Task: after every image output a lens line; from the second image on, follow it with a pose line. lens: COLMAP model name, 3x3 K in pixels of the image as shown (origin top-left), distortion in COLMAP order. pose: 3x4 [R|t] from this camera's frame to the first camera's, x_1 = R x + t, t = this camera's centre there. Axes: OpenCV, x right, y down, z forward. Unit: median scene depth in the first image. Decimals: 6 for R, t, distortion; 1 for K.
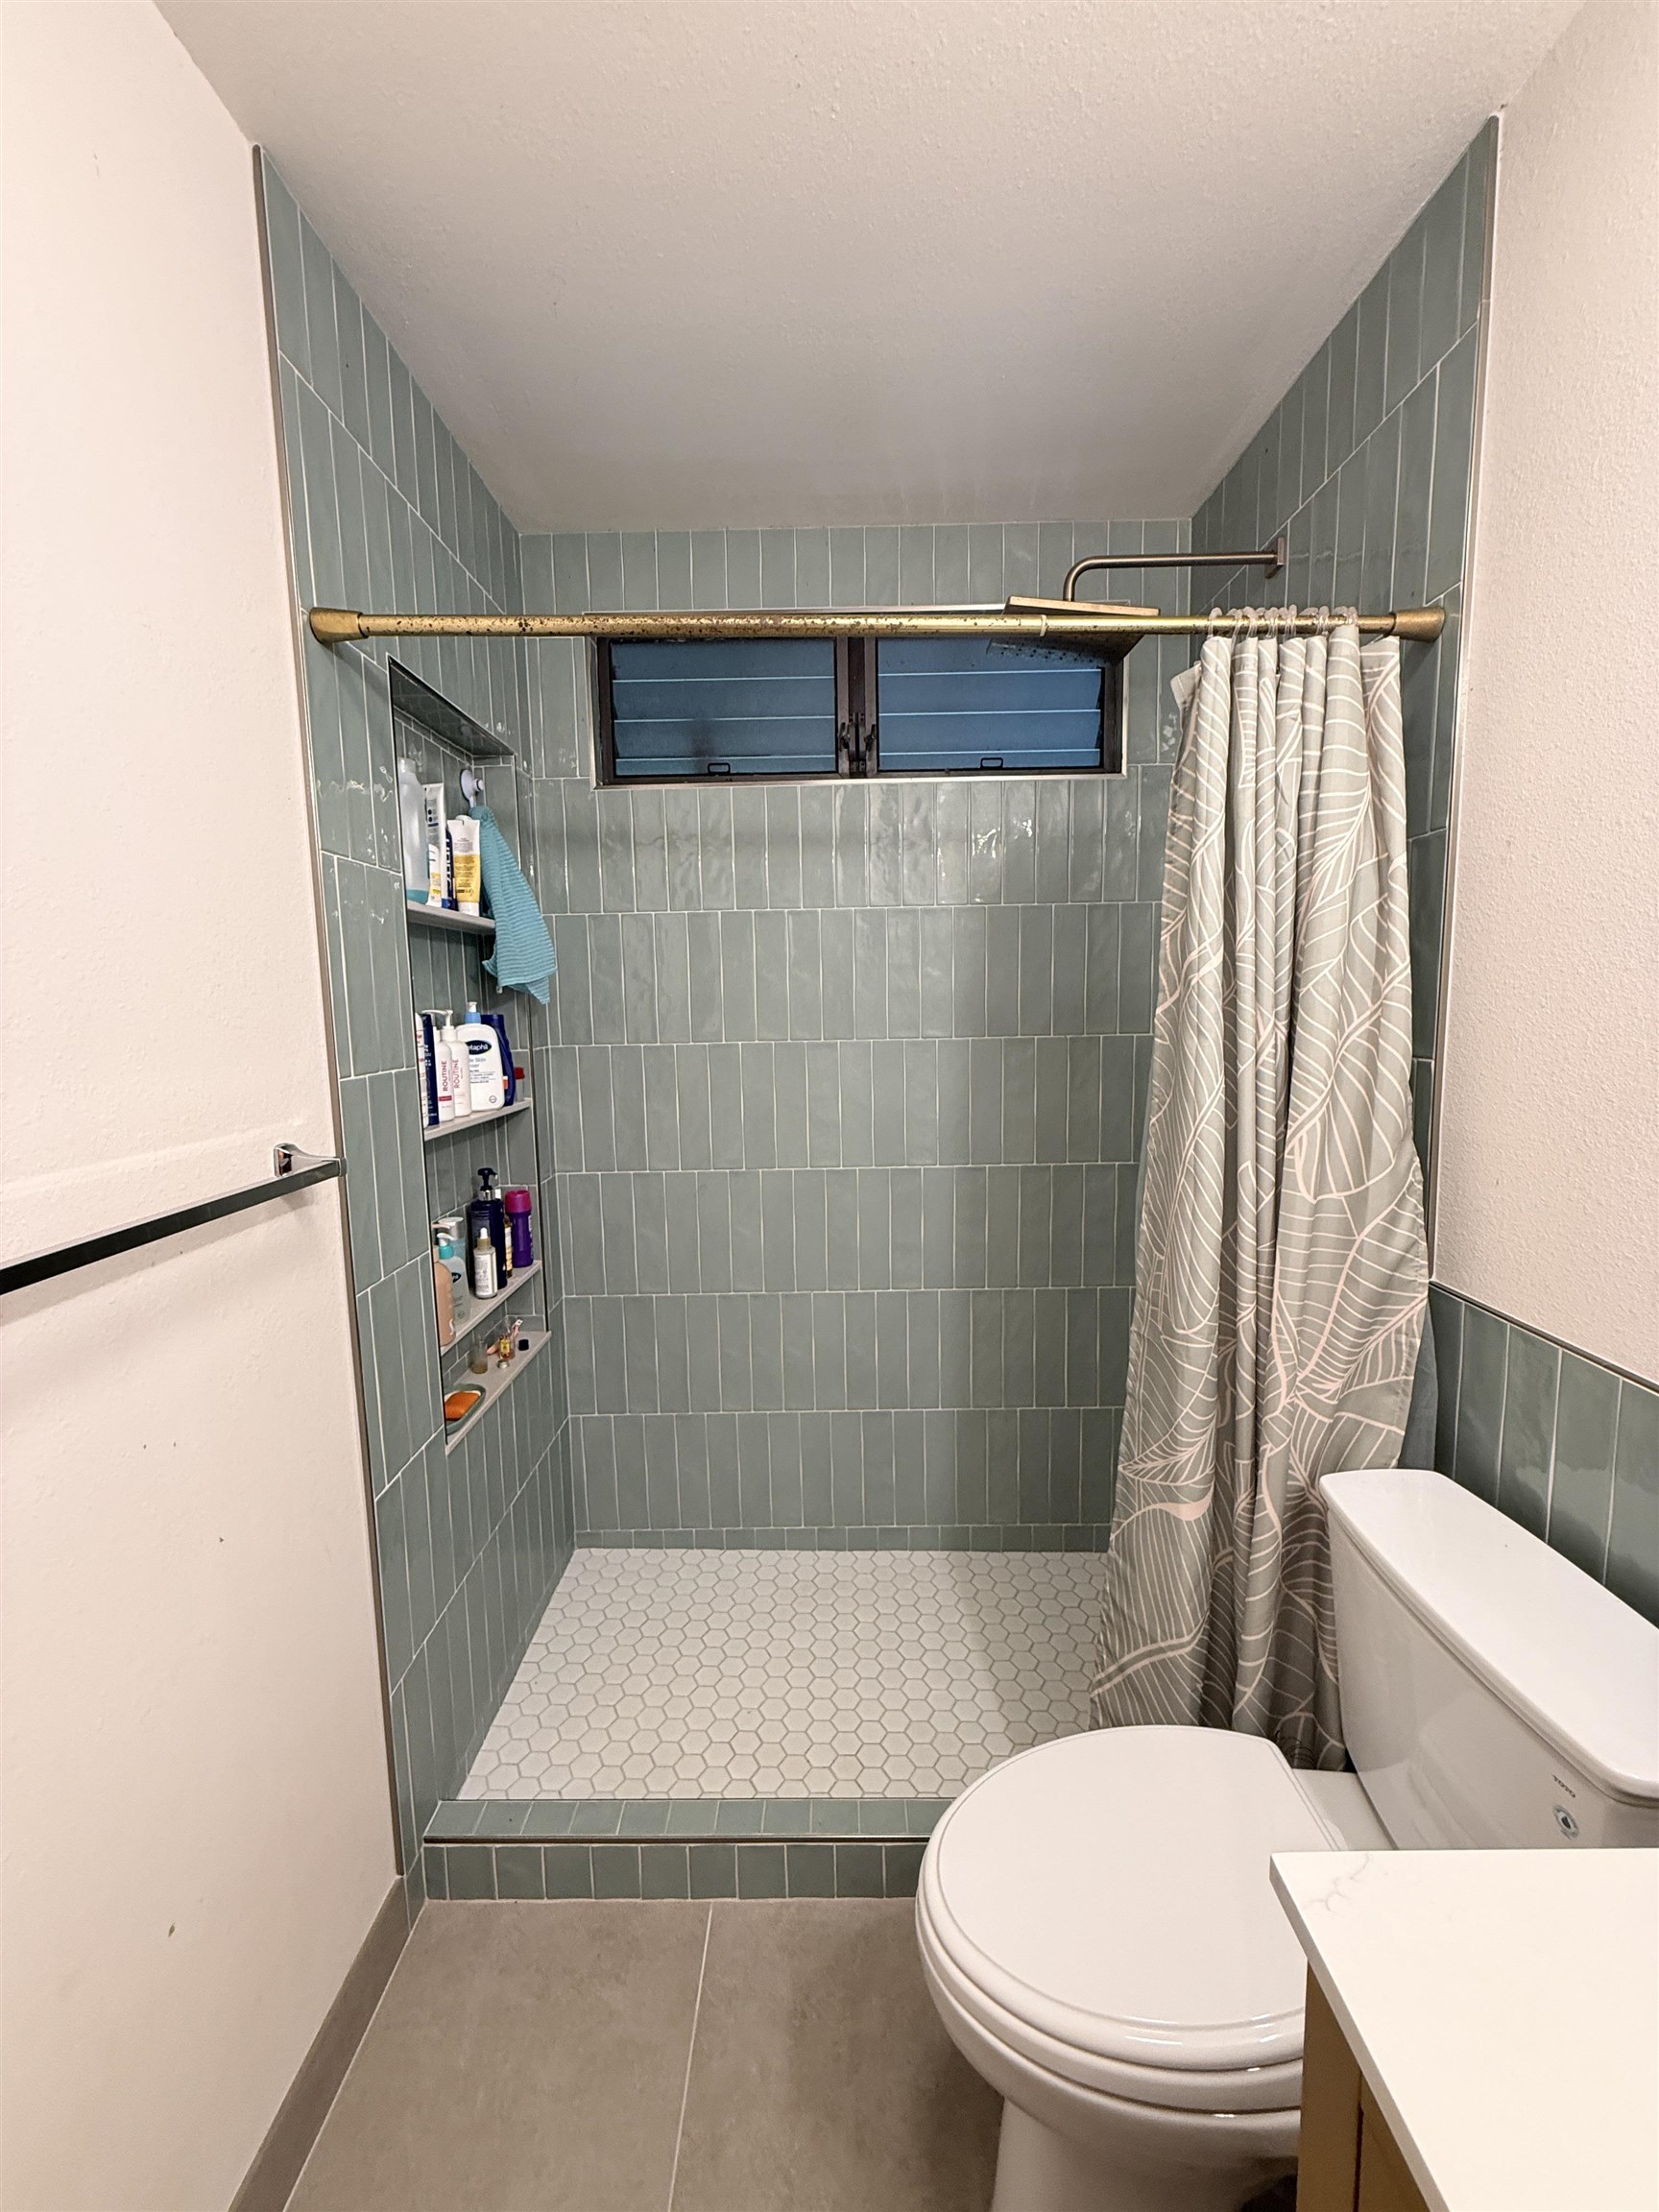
lens RADIAL K [[888.4, 0, 842.1], [0, 888.4, 1106.5], [0, 0, 1]] dist [-0.000033, -0.000123]
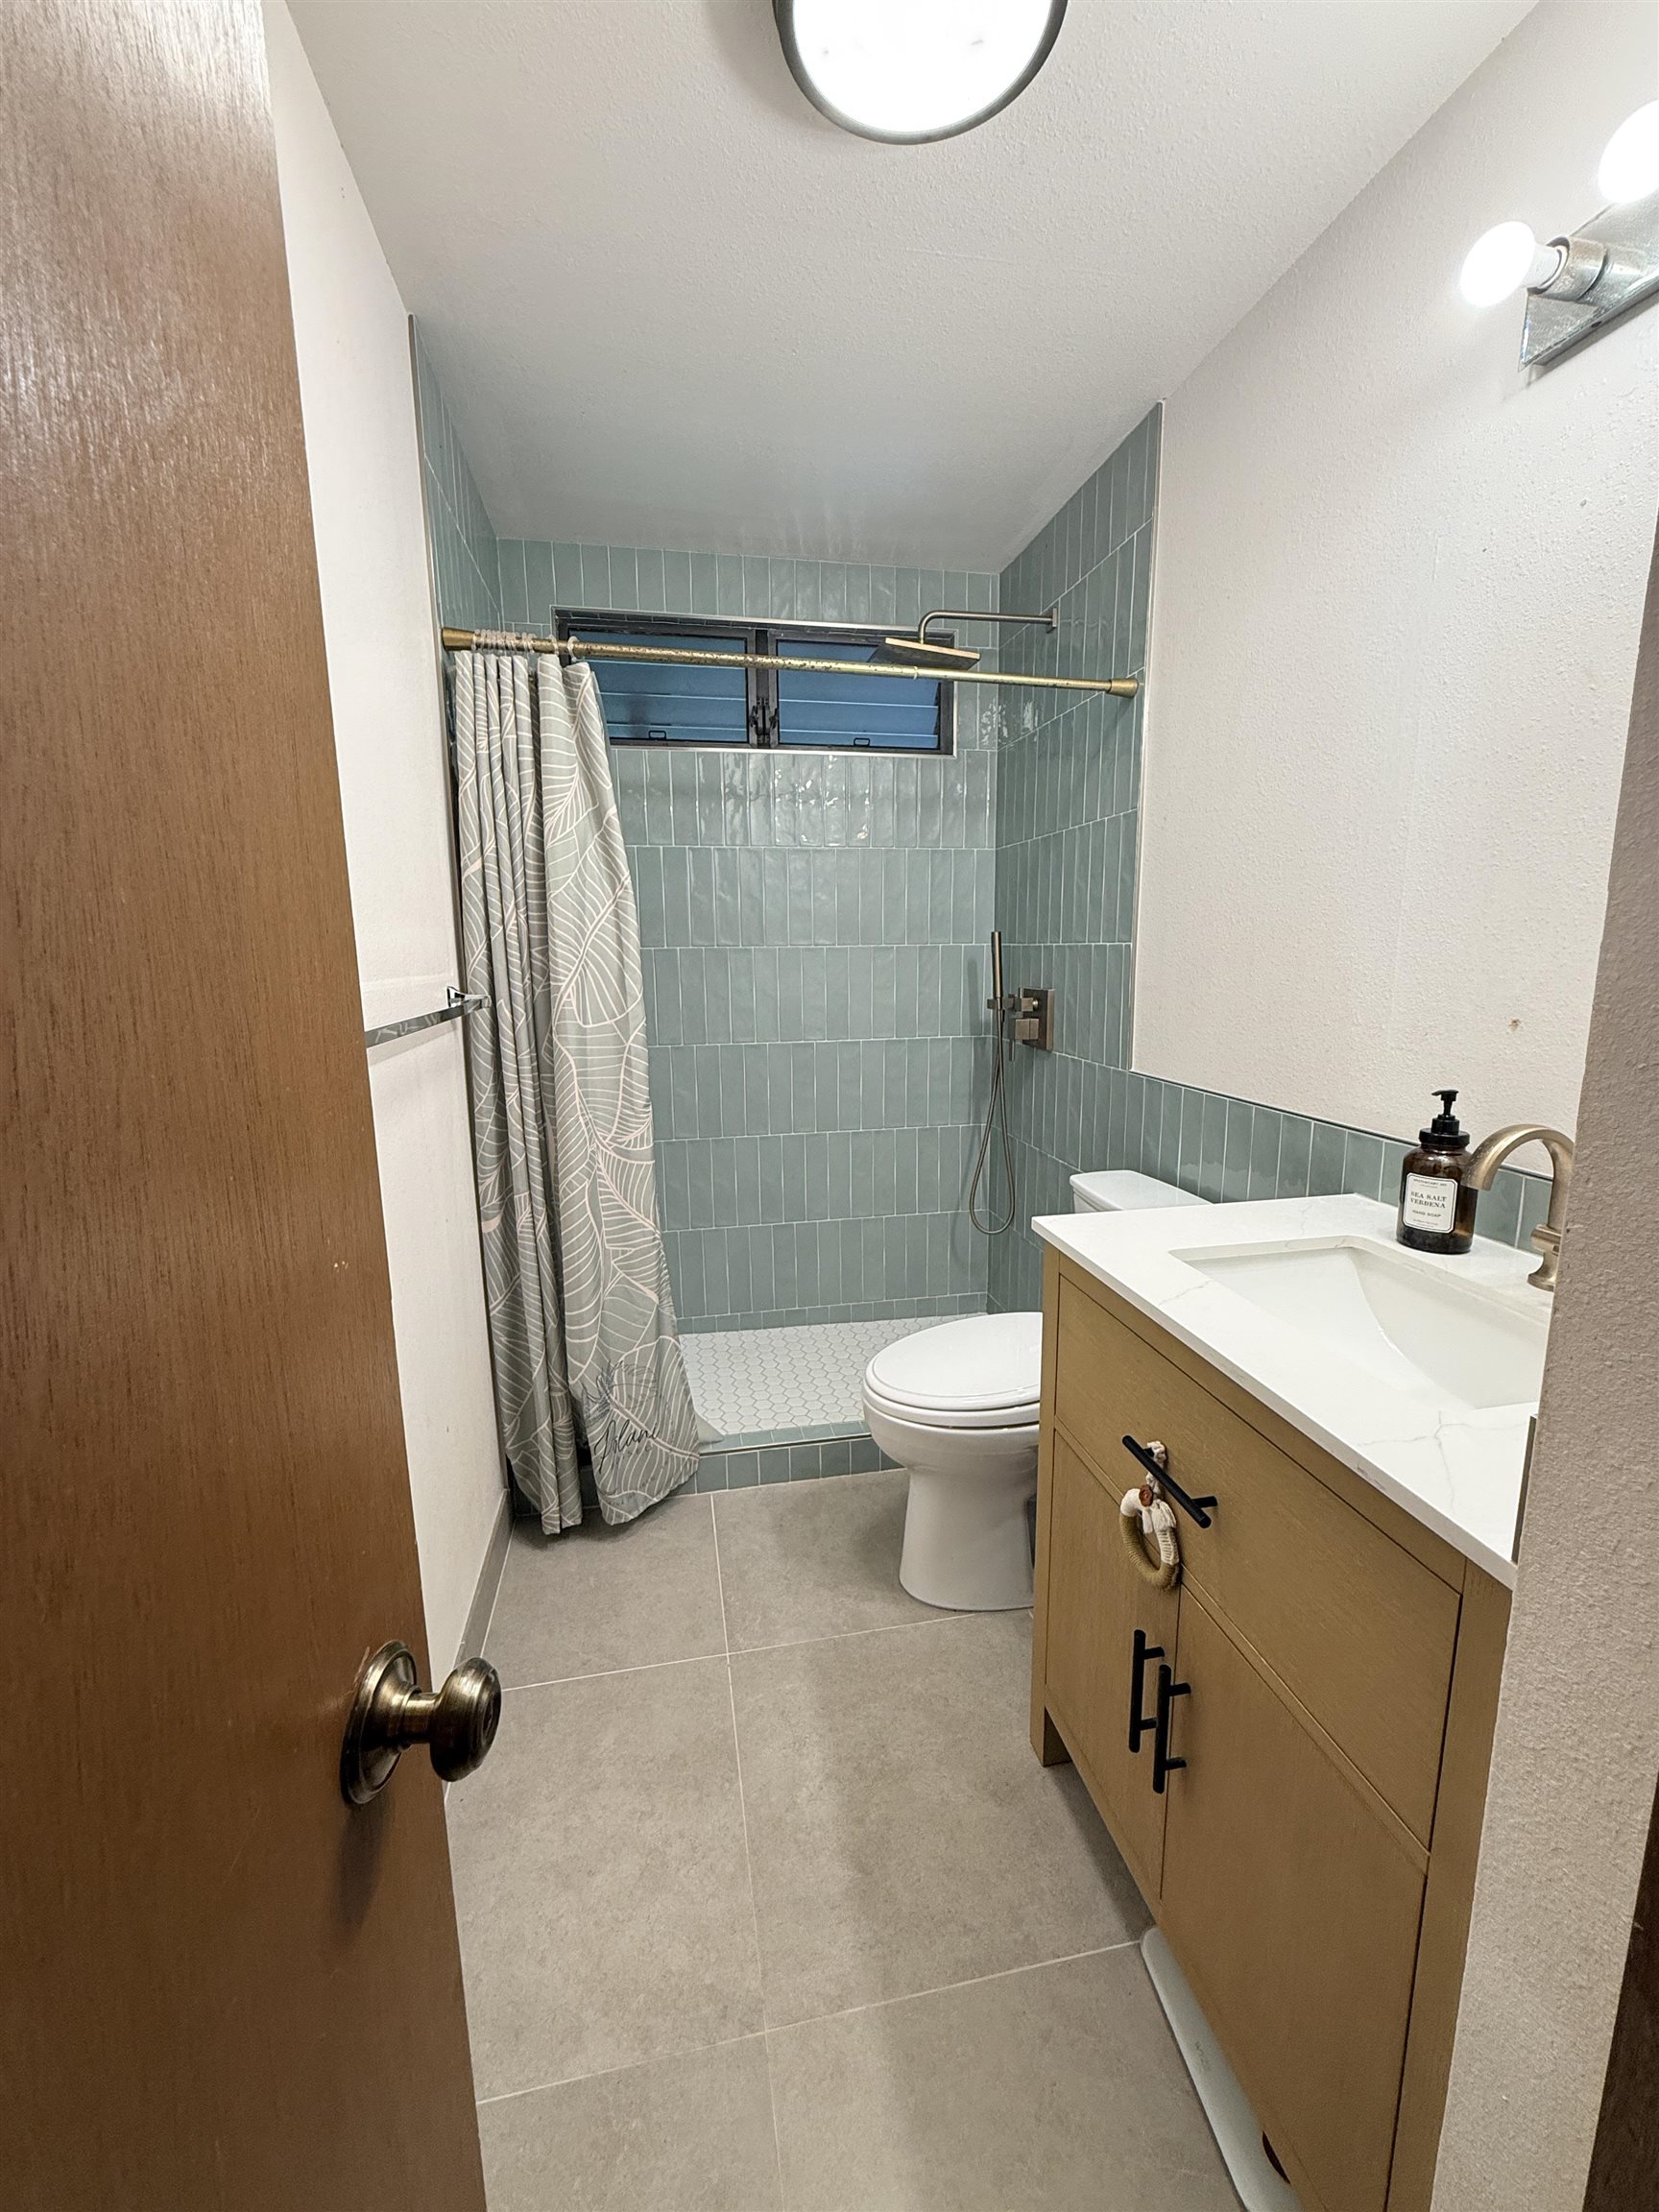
lens RADIAL K [[888.4, 0, 843.6], [0, 888.4, 1108.2], [0, 0, 1]] dist [-0.000033, -0.000123]
pose [[0.979998, -0.025498, 0.197369, -0.144865], [0.014689, 0.998321, 0.056035, 0.099299], [-0.198466, -0.052015, 0.978726, -0.364955]]
